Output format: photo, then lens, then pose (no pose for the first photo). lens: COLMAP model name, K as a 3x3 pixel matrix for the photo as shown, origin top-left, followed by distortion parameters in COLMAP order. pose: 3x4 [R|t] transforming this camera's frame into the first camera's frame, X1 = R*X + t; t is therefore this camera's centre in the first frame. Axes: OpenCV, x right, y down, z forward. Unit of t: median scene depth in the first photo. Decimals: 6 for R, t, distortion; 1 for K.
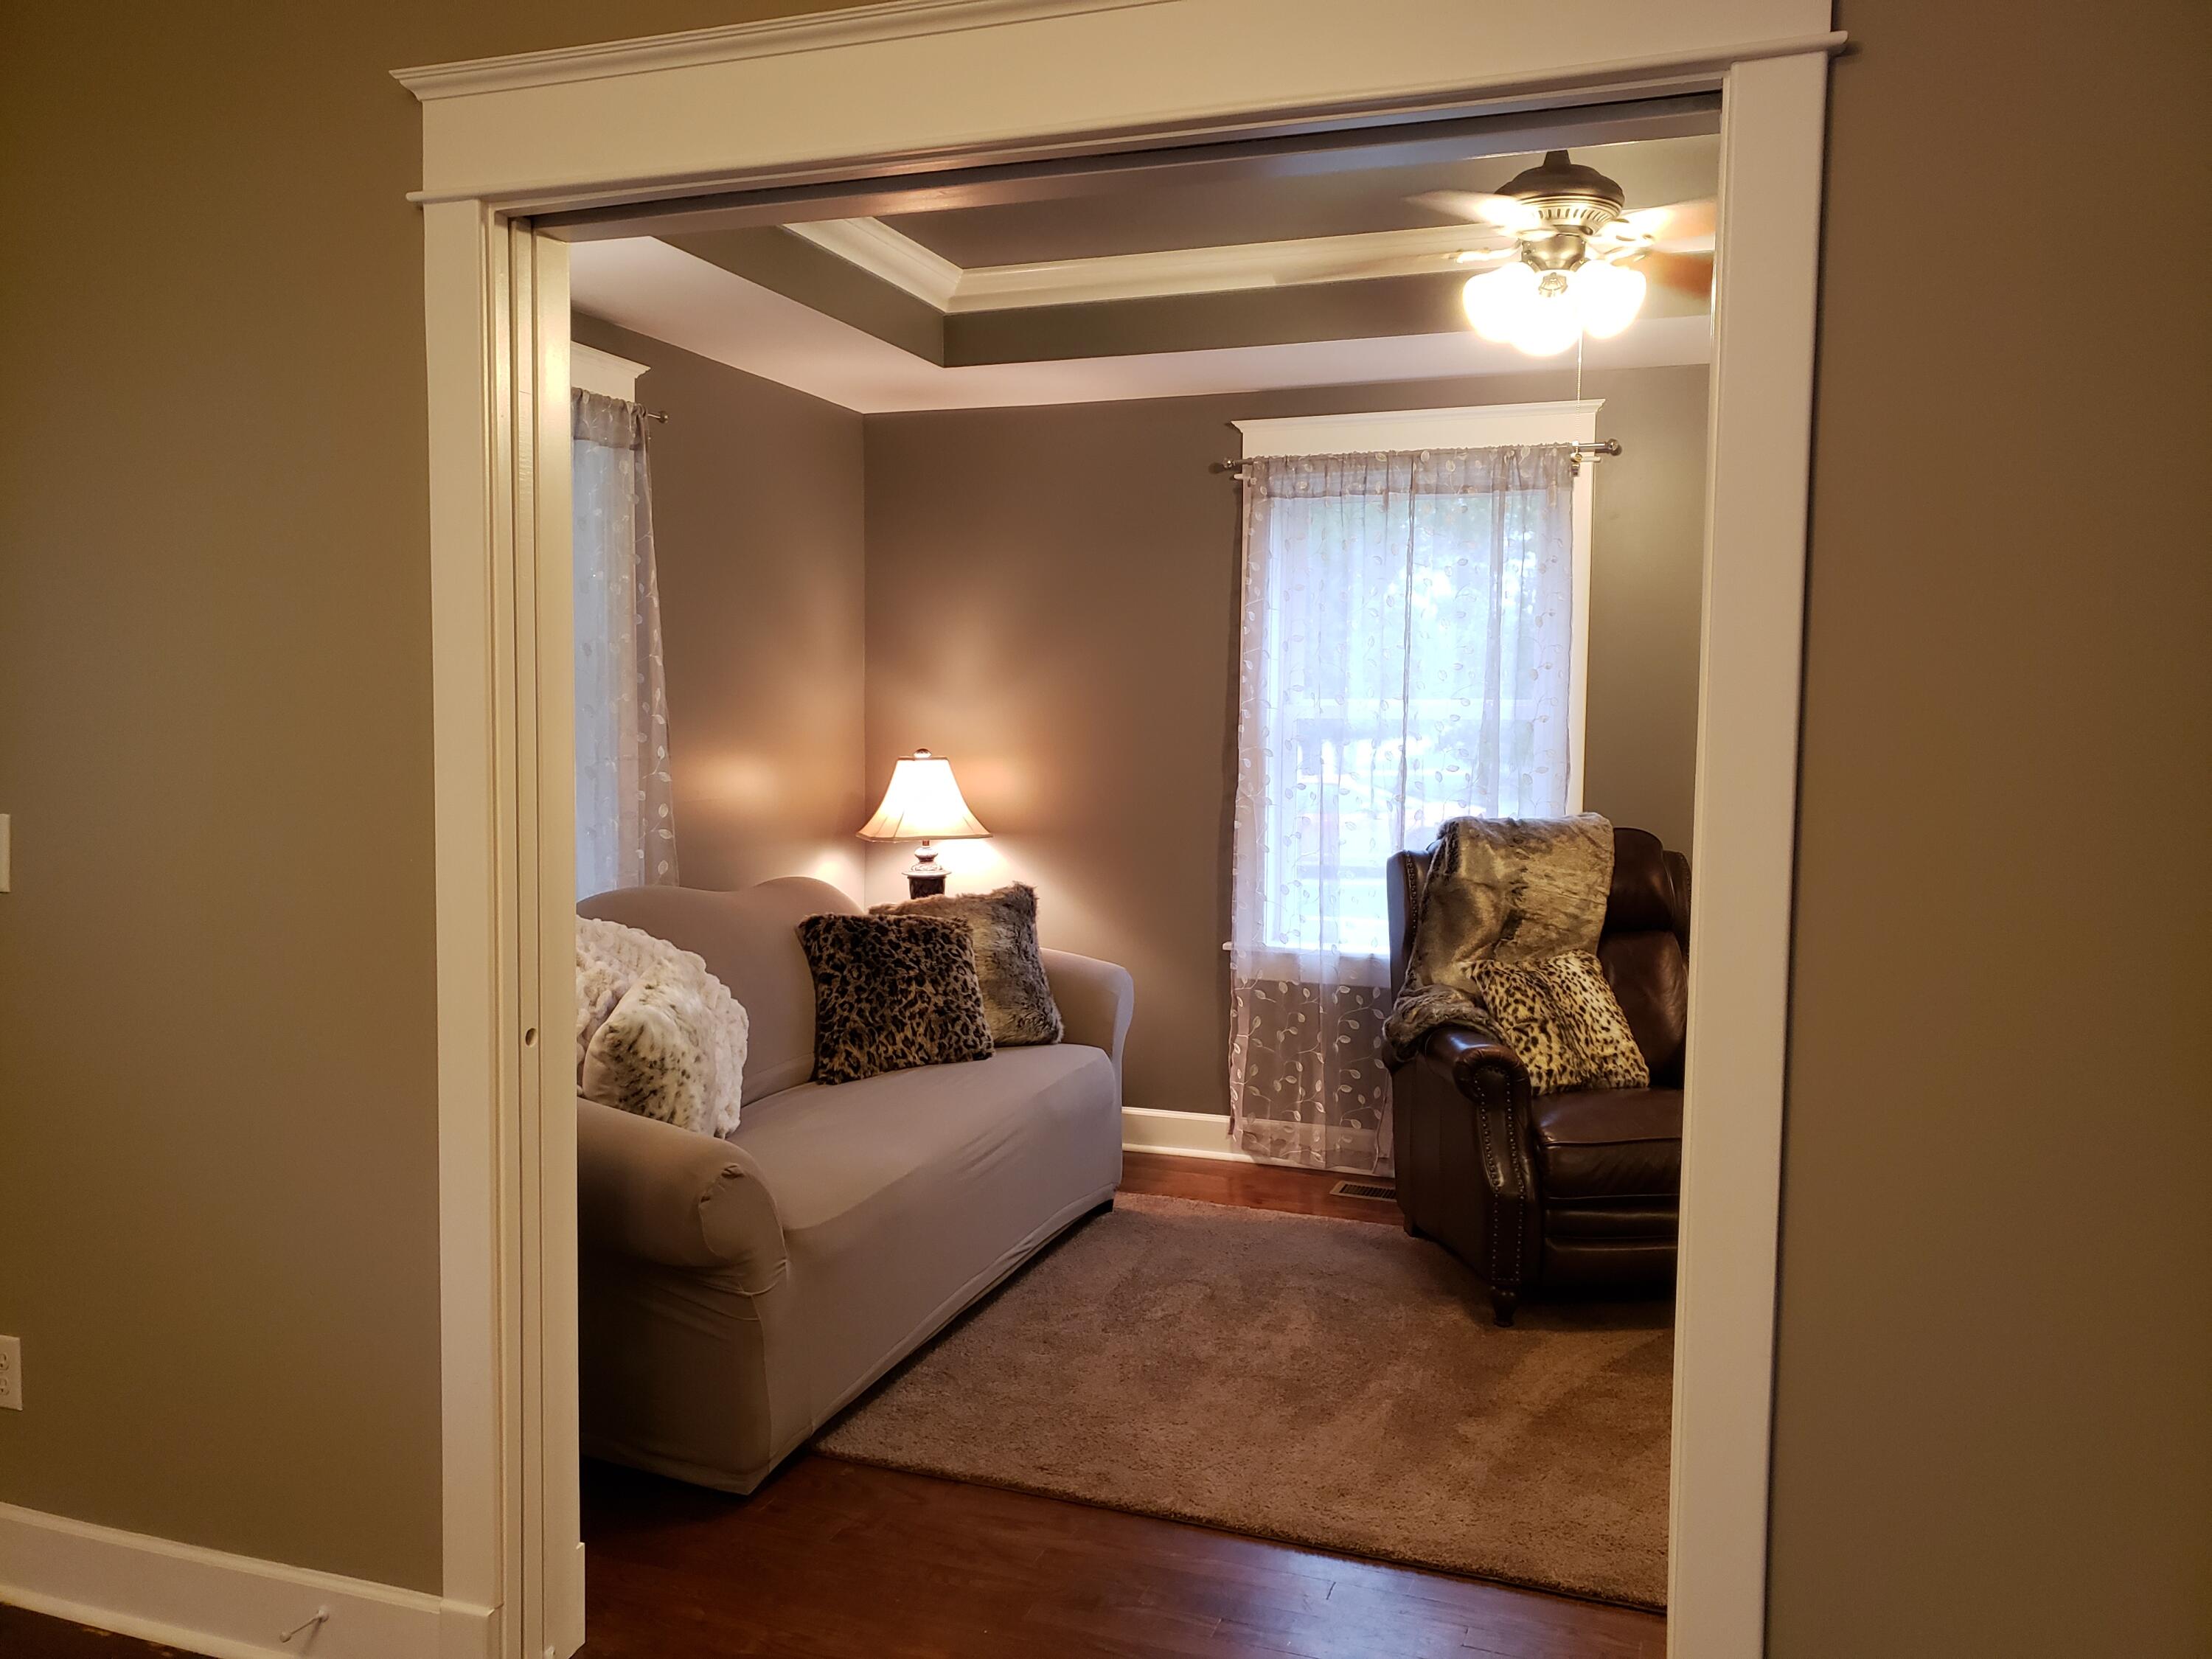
lens RADIAL K [[1716.0, 0, 1097.5], [0, 1716.0, 815.3], [0, 0, 1]] dist [0.058087, -0.042174]
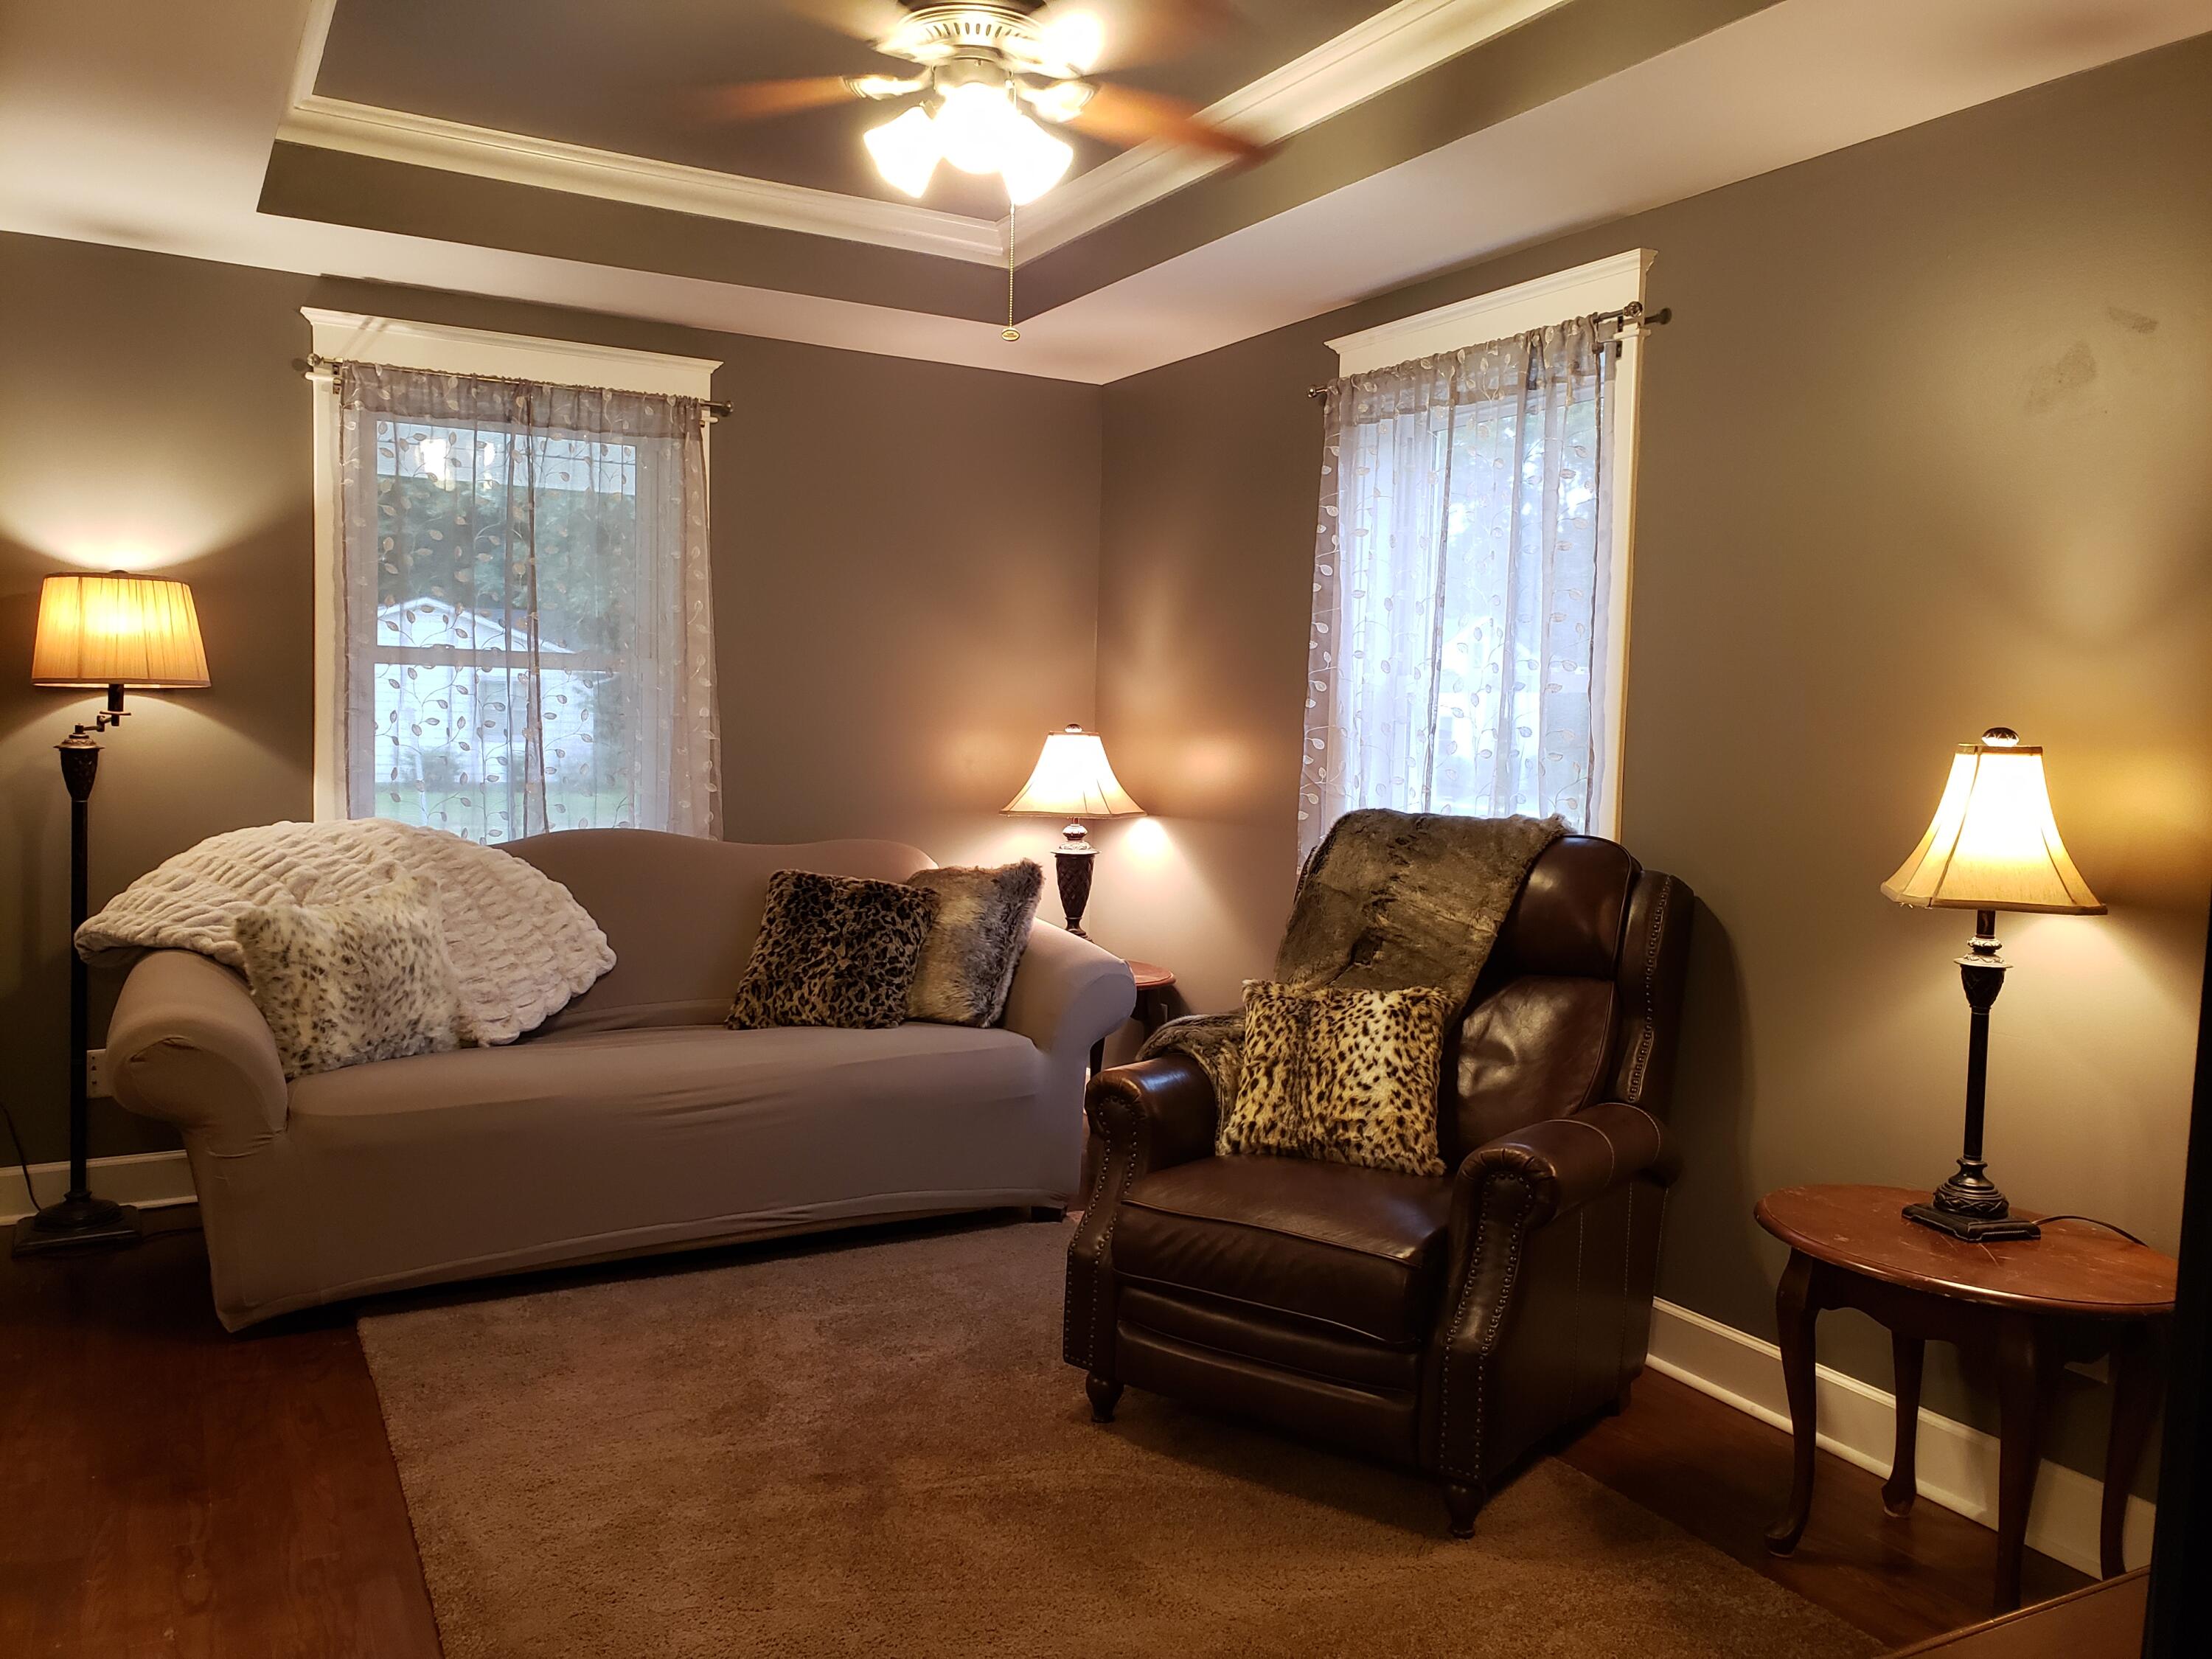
lens RADIAL K [[1716.0, 0, 1106.6], [0, 1716.0, 828.7], [0, 0, 1]] dist [0.058087, -0.042174]
pose [[0.761566, 0.053081, -0.645910, 0.672337], [-0.059416, 0.998161, 0.011974, 0.008919], [0.645358, 0.029258, 0.763320, 0.342060]]
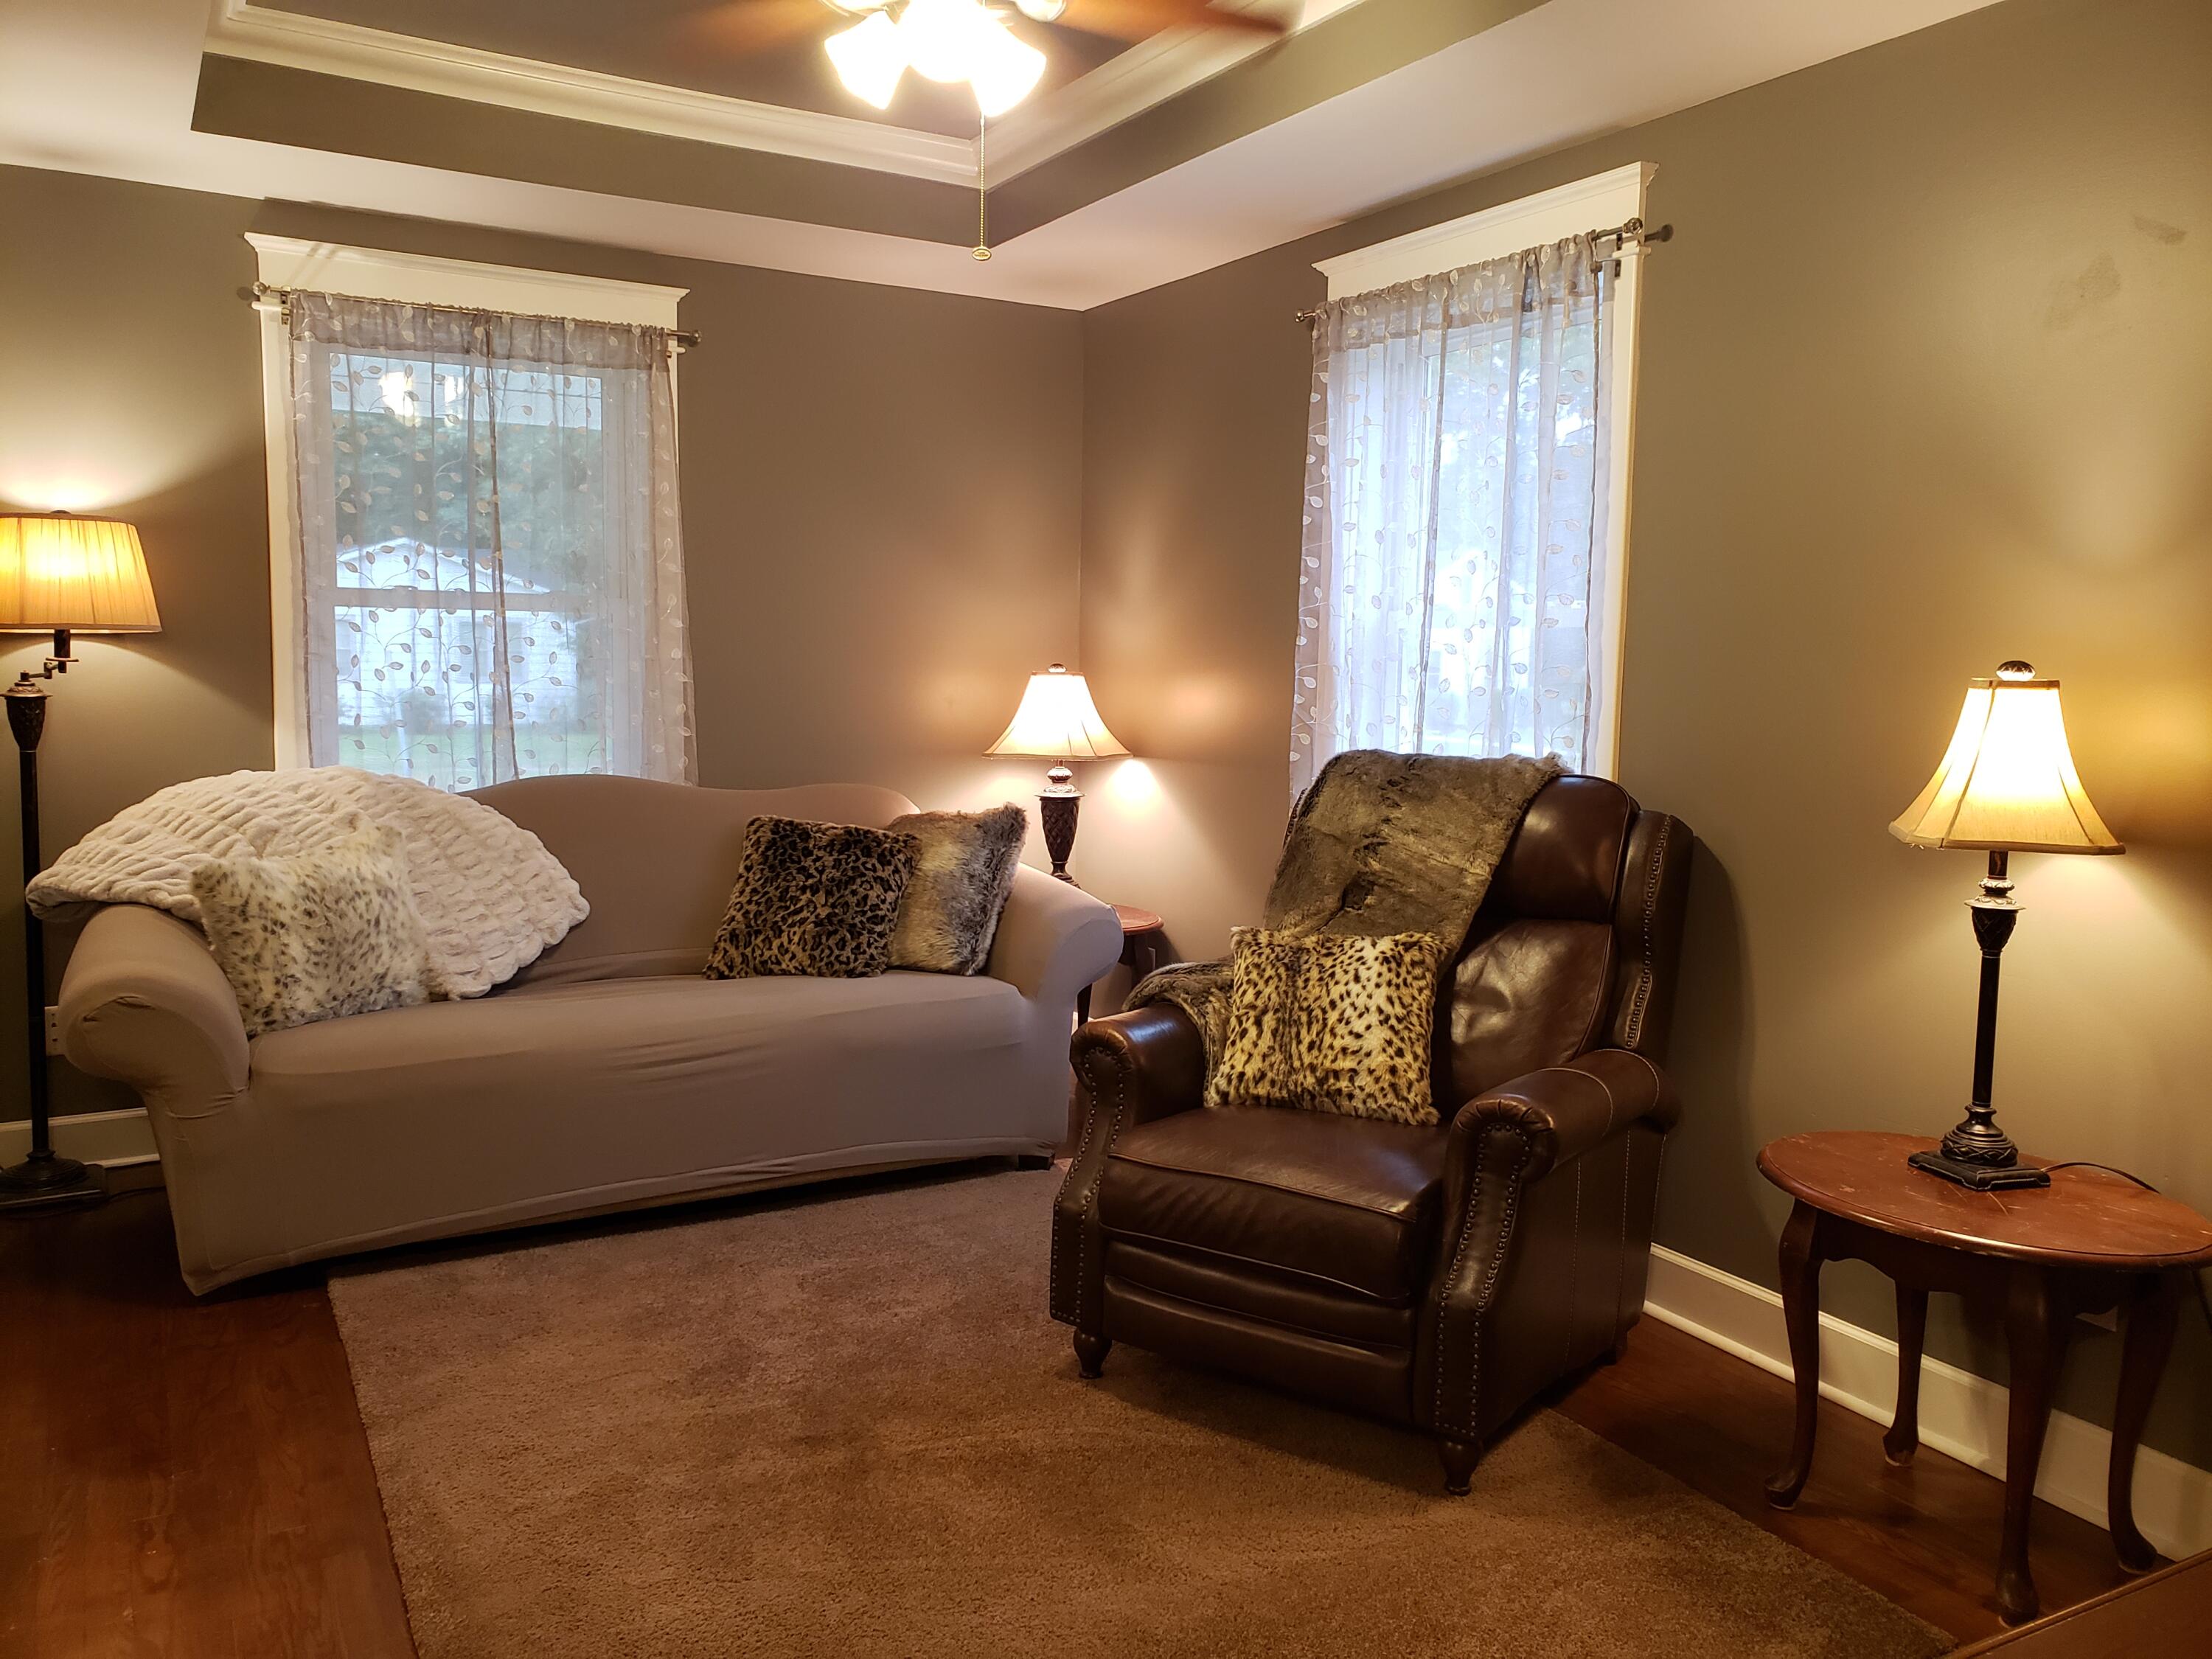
lens RADIAL K [[1716.0, 0, 1111.3], [0, 1716.0, 831.9], [0, 0, 1]] dist [0.058087, -0.042174]
pose [[0.767976, 0.070764, -0.636558, 0.658927], [-0.050895, 0.997477, 0.049484, 0.006457], [0.638454, -0.005605, 0.769640, 0.361451]]
